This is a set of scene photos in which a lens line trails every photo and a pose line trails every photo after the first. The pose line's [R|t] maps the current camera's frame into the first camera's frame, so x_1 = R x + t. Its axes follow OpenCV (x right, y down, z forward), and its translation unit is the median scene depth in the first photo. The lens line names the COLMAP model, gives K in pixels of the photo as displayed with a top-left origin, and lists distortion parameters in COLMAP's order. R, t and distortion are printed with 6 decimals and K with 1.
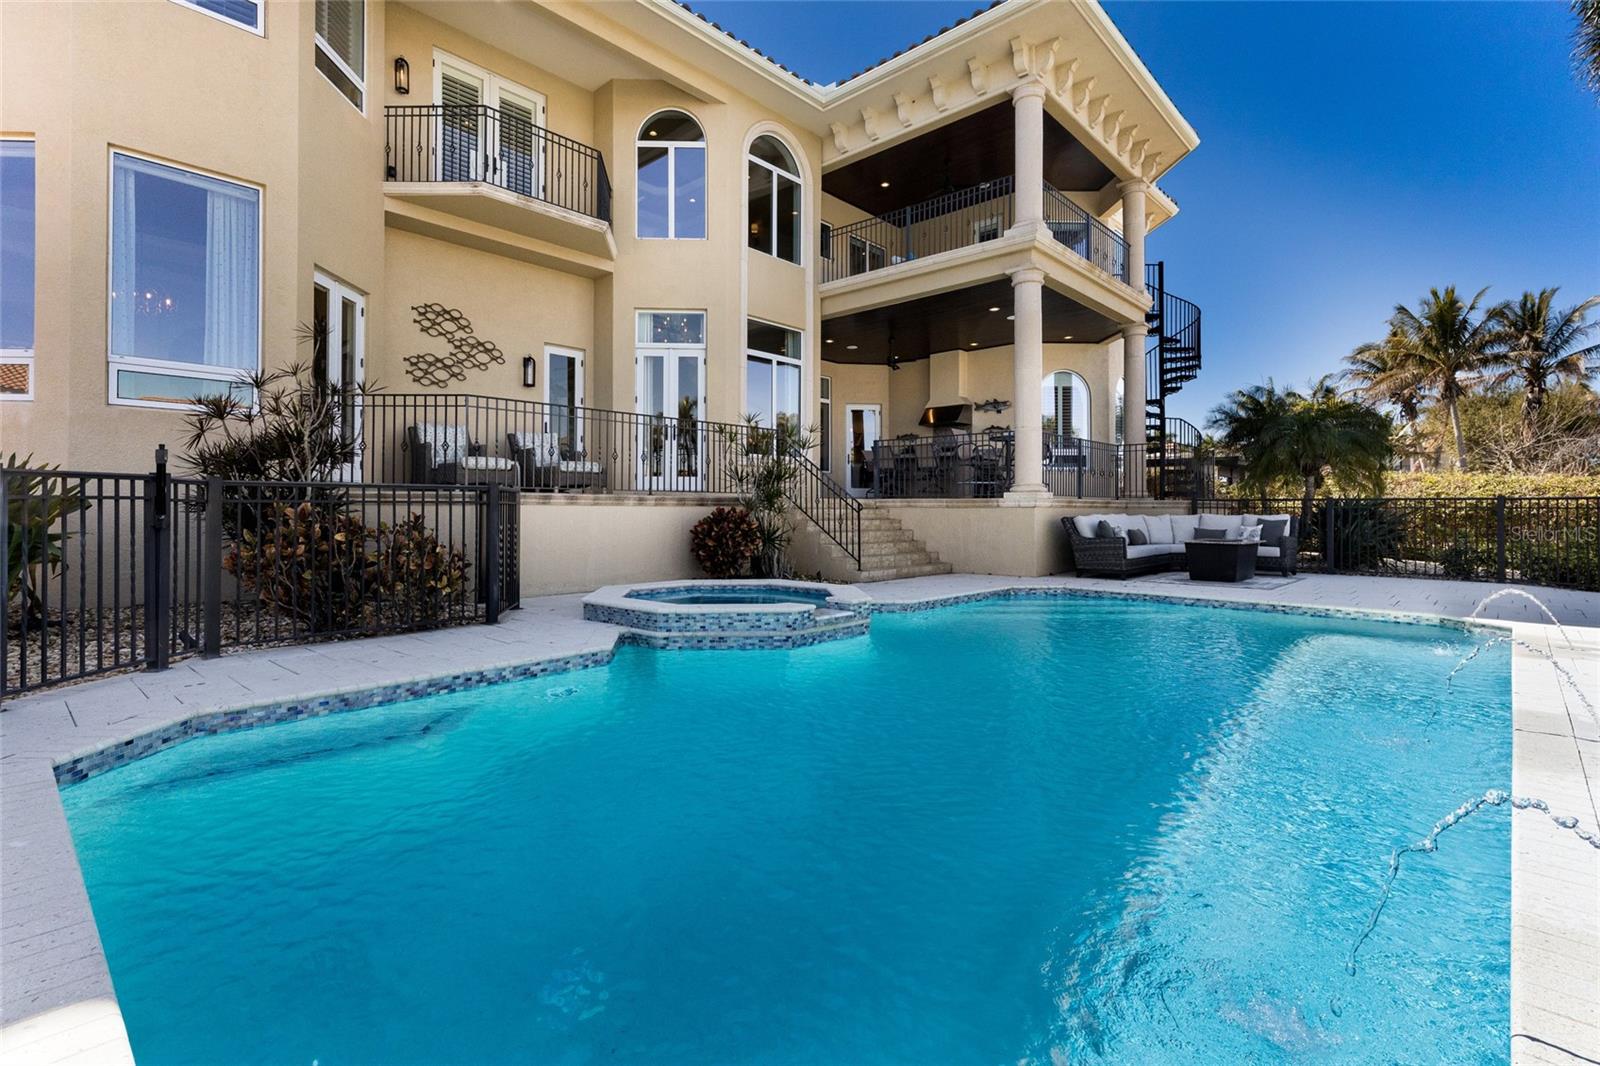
lens RADIAL K [[727.2, 0, 800.0], [0, 727.2, 533.0], [0, 0, 1]] dist [0.021312, -0.000691]
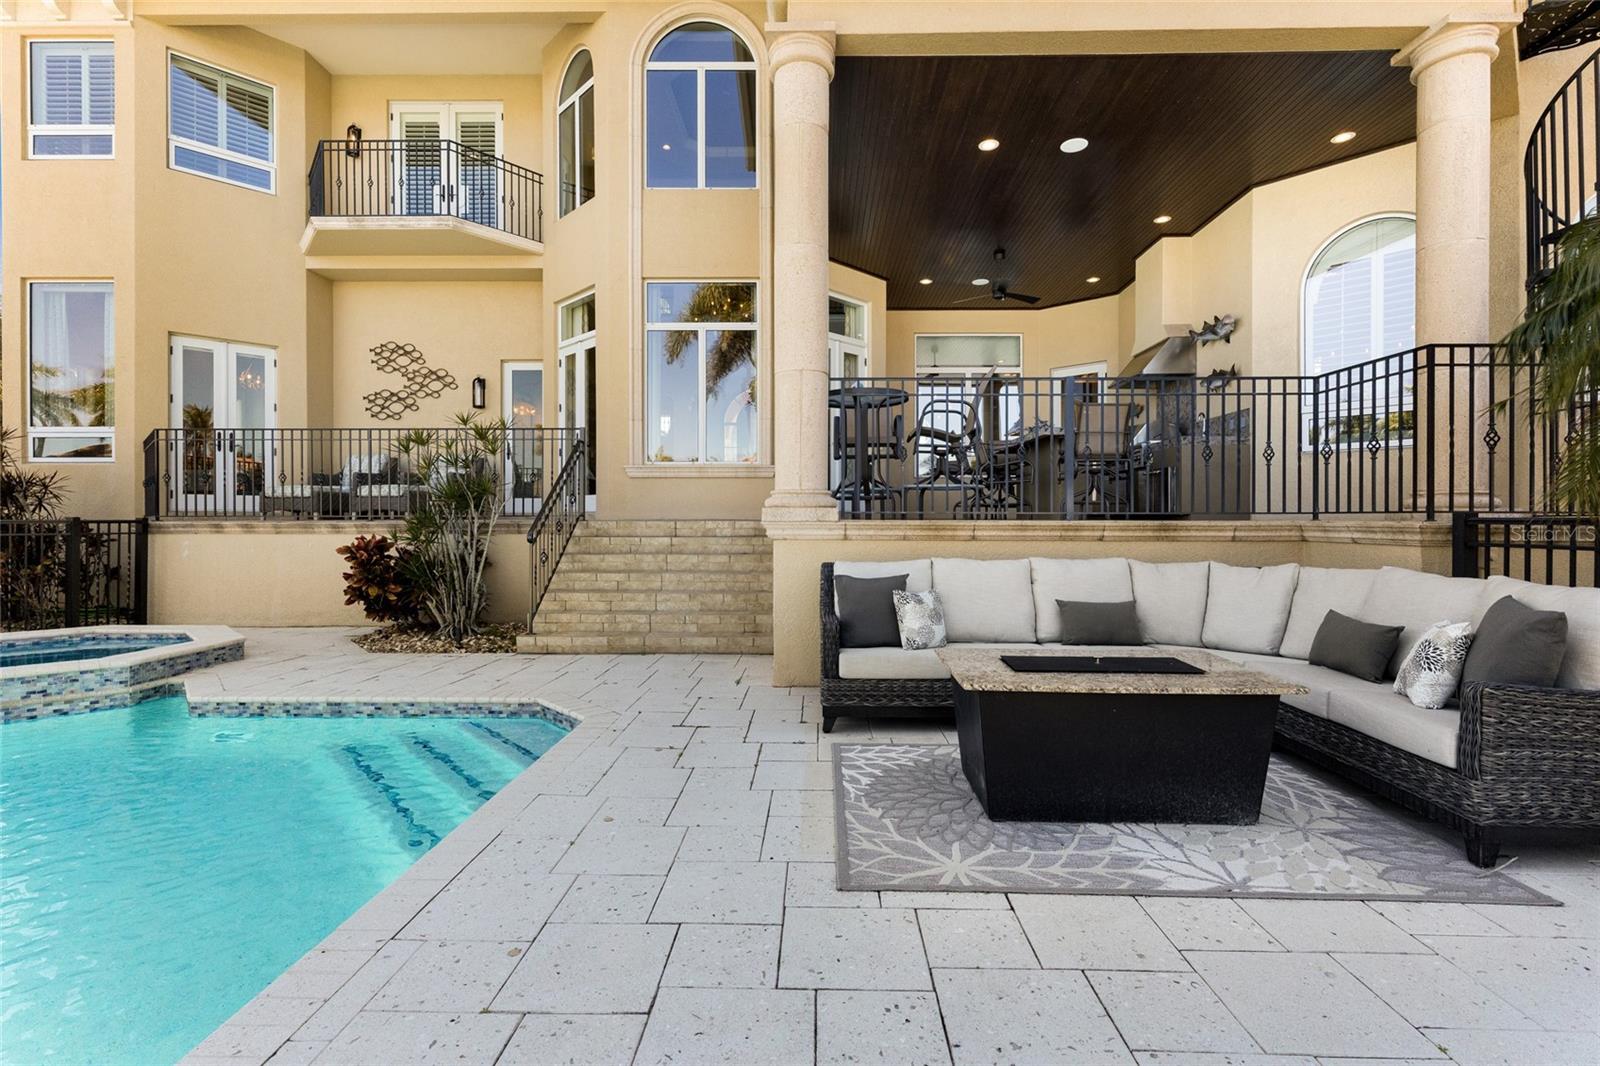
lens RADIAL K [[727.2, 0, 800.0], [0, 727.2, 533.0], [0, 0, 1]] dist [0.021312, -0.000691]
pose [[0.677902, -0.000731, -0.735152, 0.671690], [-0.027079, 0.999296, -0.025965, -0.024748], [0.734653, 0.037509, 0.677405, 0.715090]]
